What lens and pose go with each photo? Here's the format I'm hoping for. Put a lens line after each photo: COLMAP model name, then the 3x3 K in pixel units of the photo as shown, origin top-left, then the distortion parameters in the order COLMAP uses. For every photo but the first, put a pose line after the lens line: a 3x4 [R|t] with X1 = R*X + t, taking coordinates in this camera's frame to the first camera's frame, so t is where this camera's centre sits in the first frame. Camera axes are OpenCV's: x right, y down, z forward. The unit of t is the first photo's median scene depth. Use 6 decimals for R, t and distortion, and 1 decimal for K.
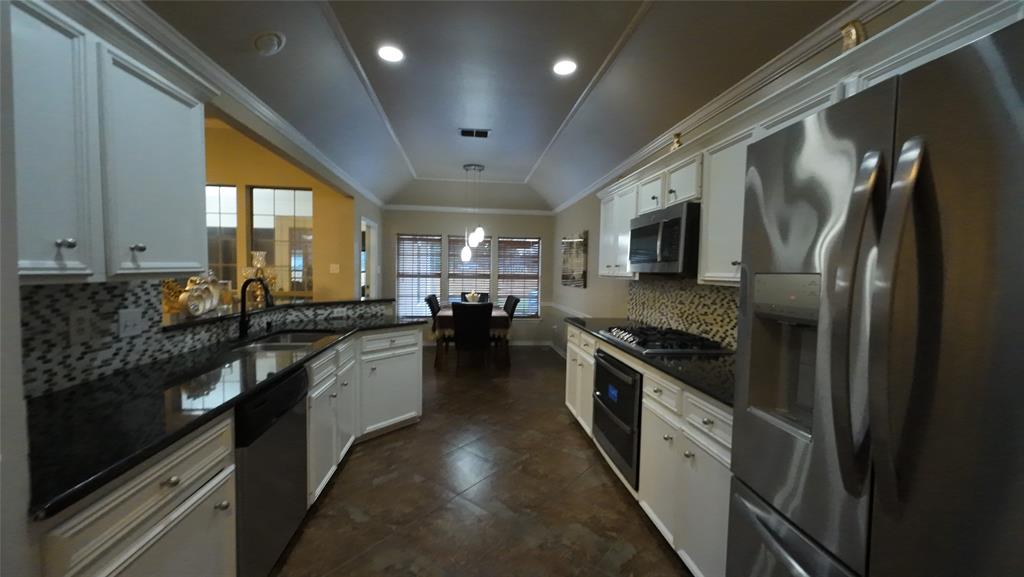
lens RADIAL K [[400.6, 0, 512.0], [0, 400.6, 288.5], [0, 0, 1]] dist [-0.016333, 0.000169]
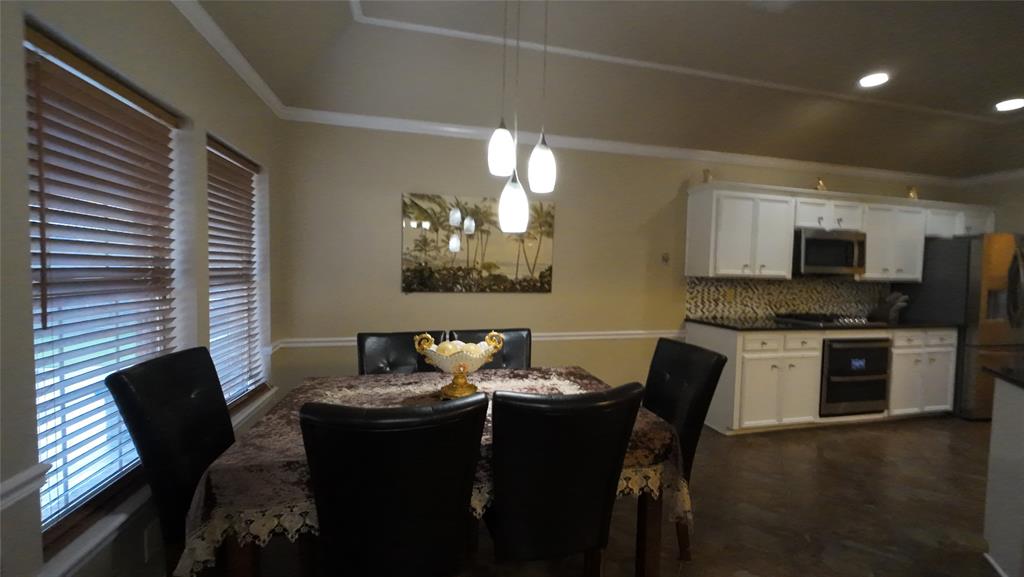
lens RADIAL K [[400.6, 0, 512.0], [0, 400.6, 288.5], [0, 0, 1]] dist [-0.016333, 0.000169]
pose [[-0.131918, -0.064632, 0.989151, -0.738466], [0.021083, 0.997463, 0.067987, -0.086519], [-0.991036, 0.029823, -0.130220, 1.931803]]
